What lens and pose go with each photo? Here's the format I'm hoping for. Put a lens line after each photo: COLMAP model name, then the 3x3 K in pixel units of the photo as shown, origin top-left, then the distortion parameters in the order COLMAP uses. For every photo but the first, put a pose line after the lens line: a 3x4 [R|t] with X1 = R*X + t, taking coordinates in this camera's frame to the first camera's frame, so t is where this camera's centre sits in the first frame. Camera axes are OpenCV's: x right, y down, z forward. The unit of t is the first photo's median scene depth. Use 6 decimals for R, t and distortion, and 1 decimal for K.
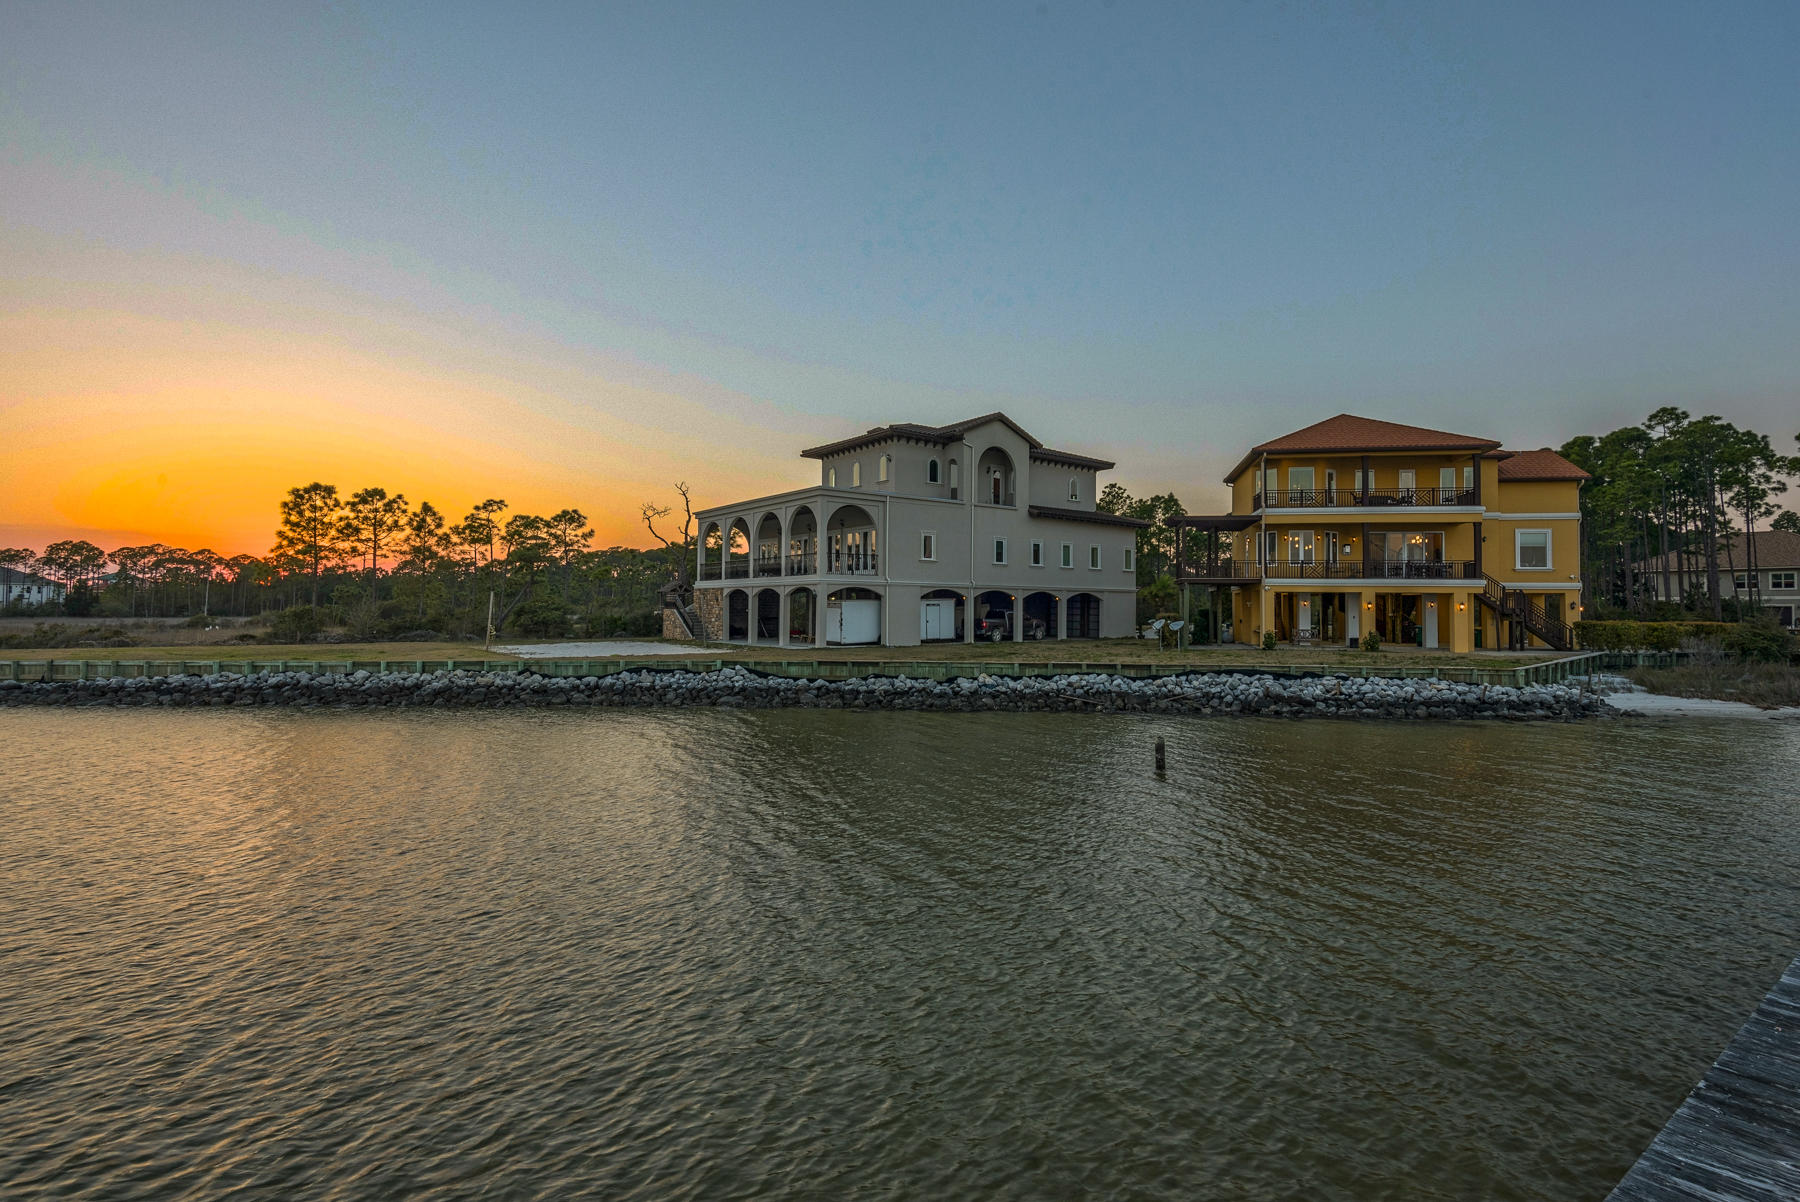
lens RADIAL K [[840.1, 0, 903.7], [0, 840.1, 555.5], [0, 0, 1]] dist [0.009863, -0.012971]
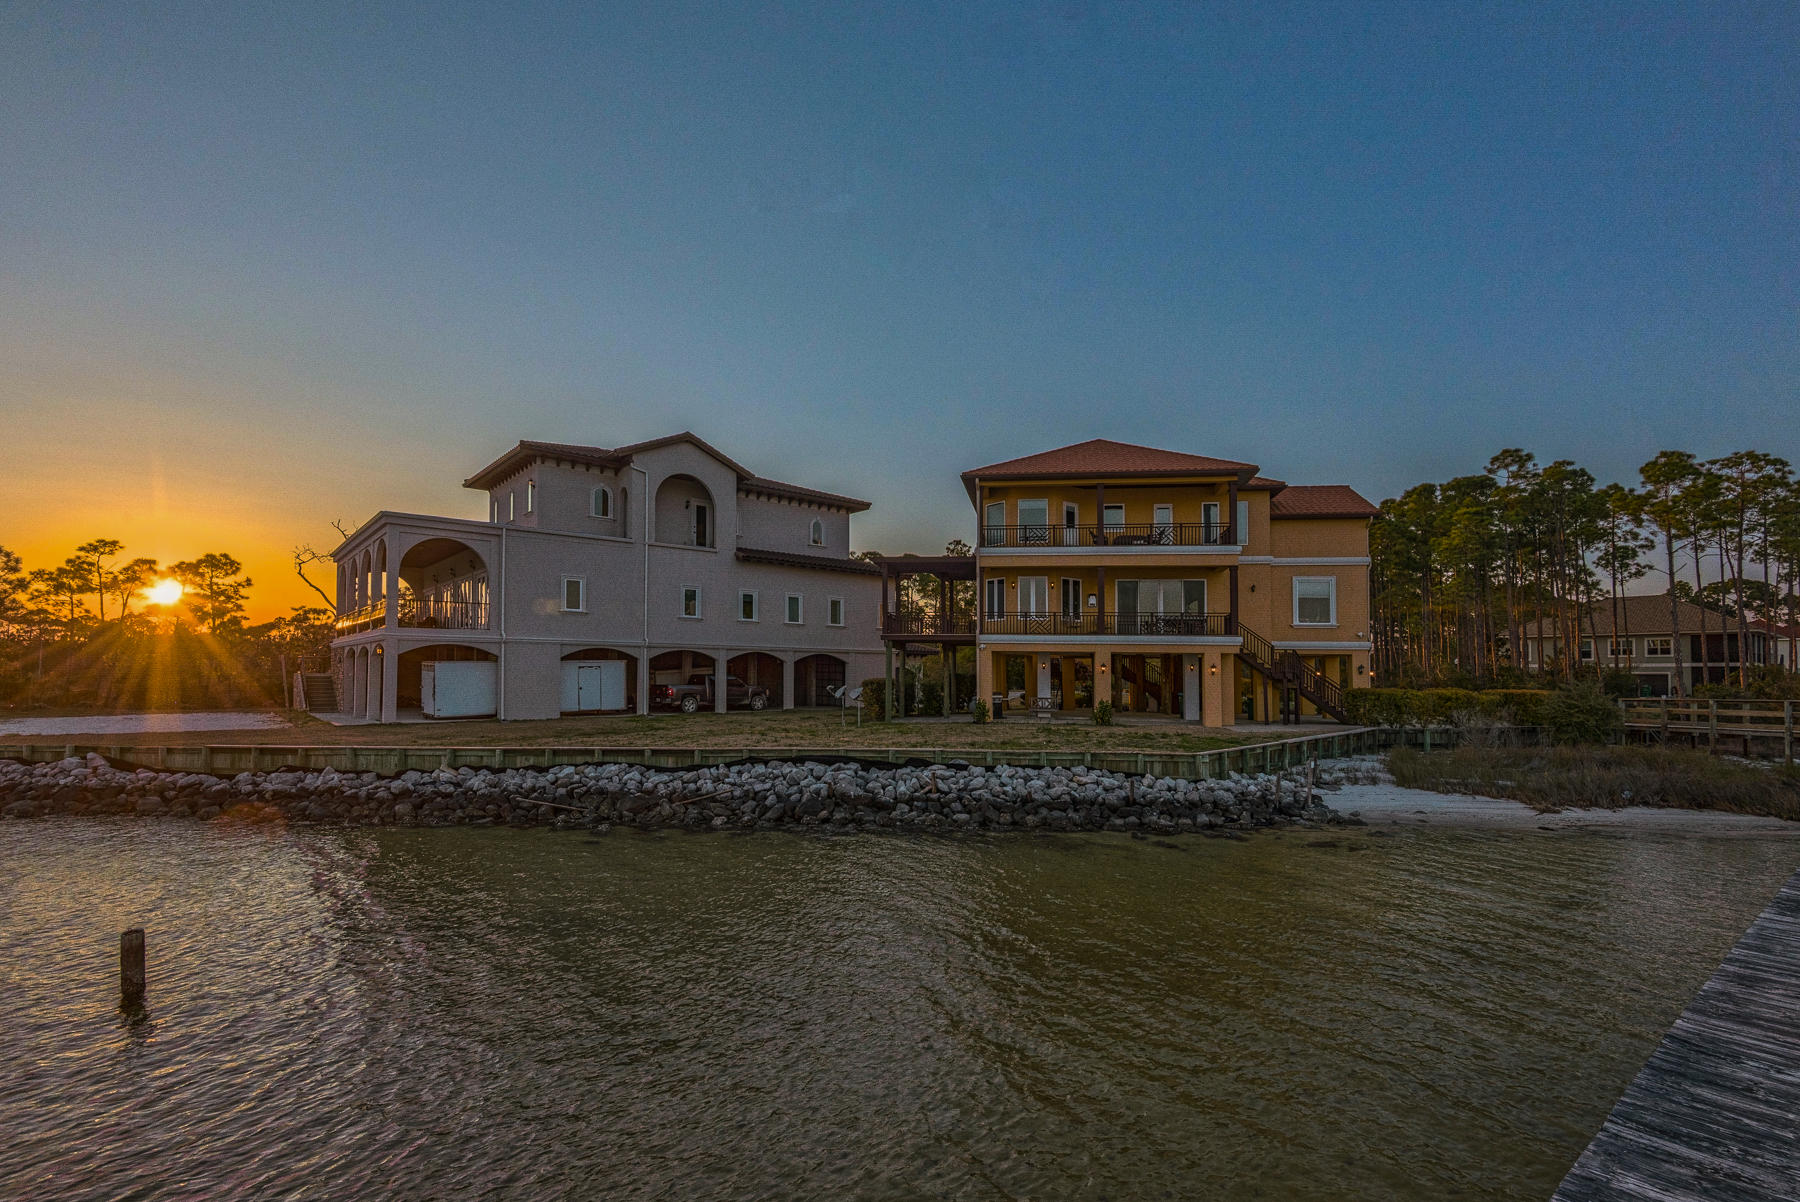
lens RADIAL K [[840.1, 0, 872.8], [0, 840.1, 615.3], [0, 0, 1]] dist [0.009863, -0.012971]
pose [[0.999154, 0.003612, 0.040955, 0.287594], [-0.003235, 0.999952, -0.009267, 0.015951], [-0.040987, 0.009127, 0.999118, 0.198668]]
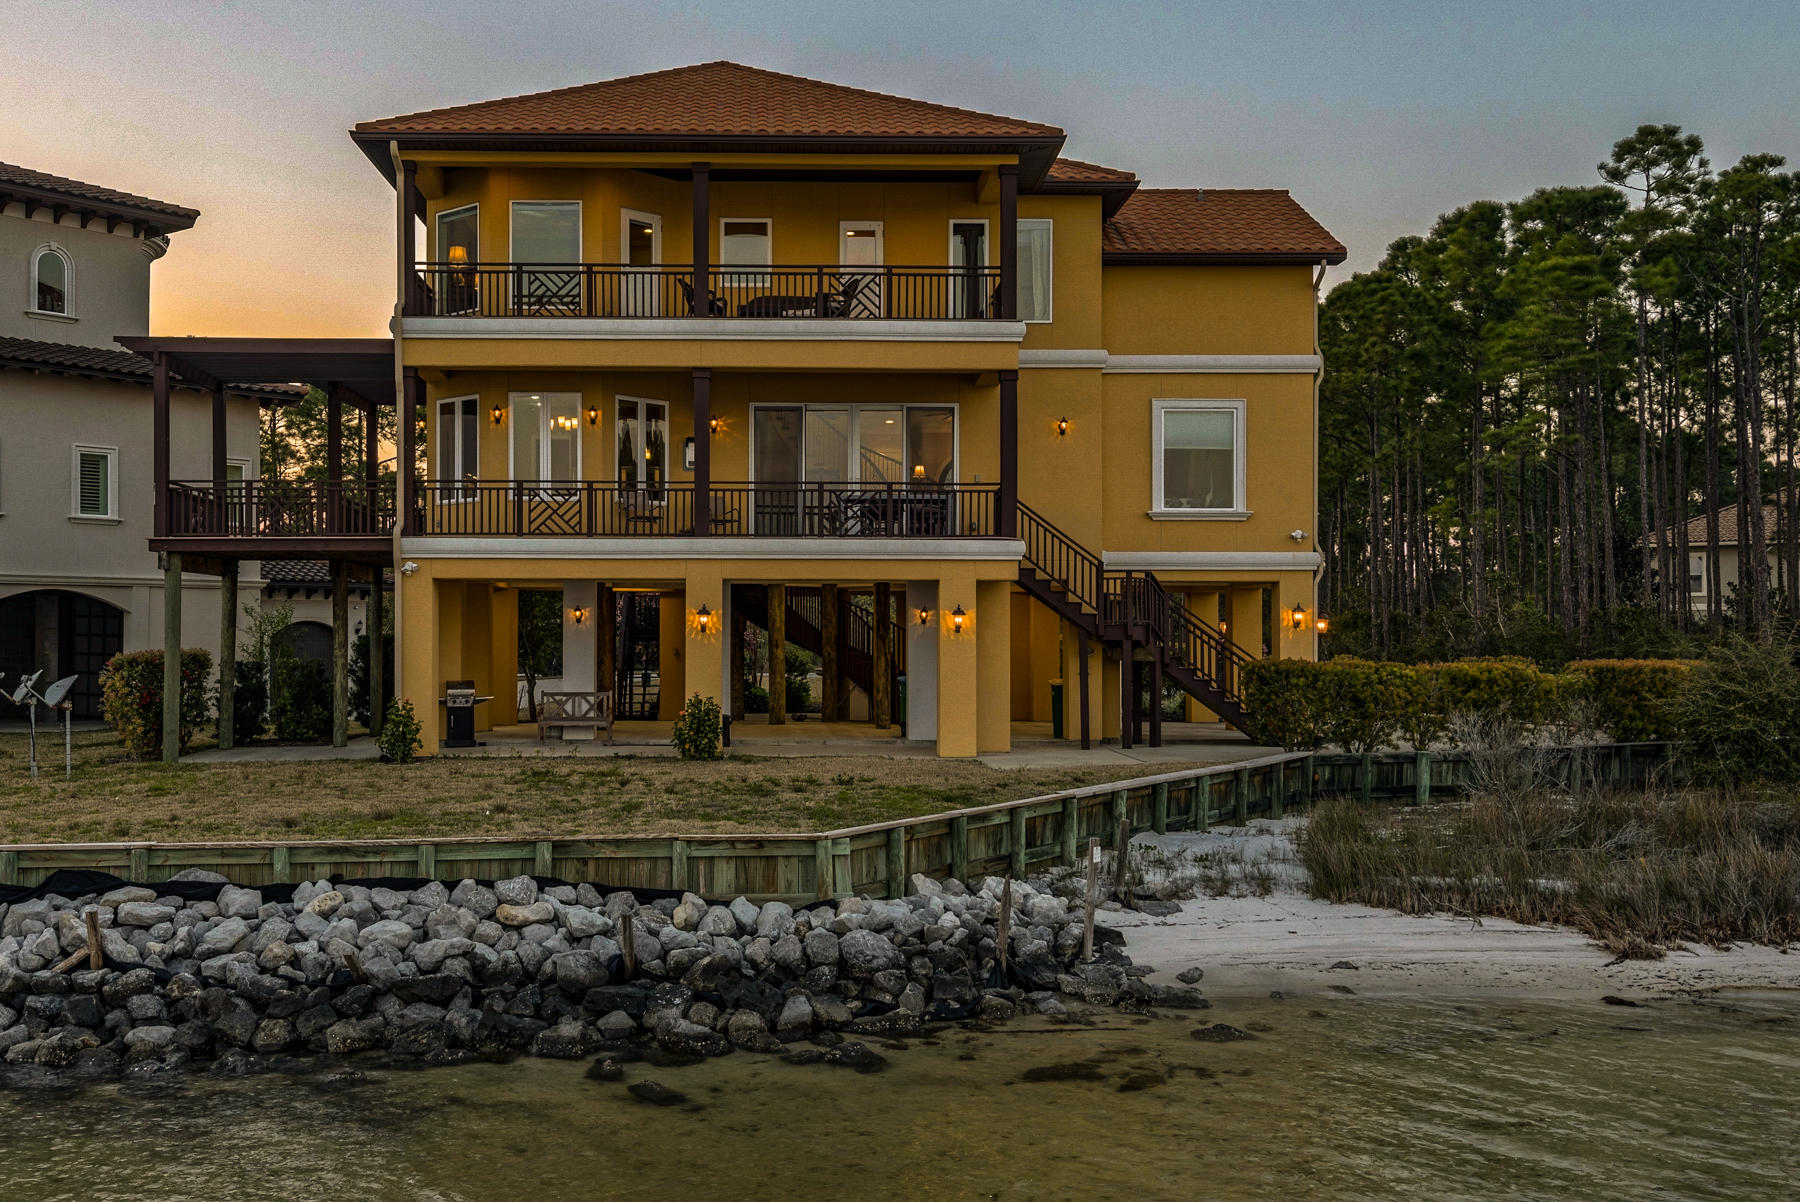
lens RADIAL K [[1726.8, 0, 858.1], [0, 1726.8, 545.9], [0, 0, 1]] dist [0.038973, 0.000000]
pose [[0.978853, 0.001237, 0.204563, 0.463186], [-0.003127, 0.999955, 0.008916, 0.024024], [-0.204543, -0.009367, 0.978813, 0.323291]]
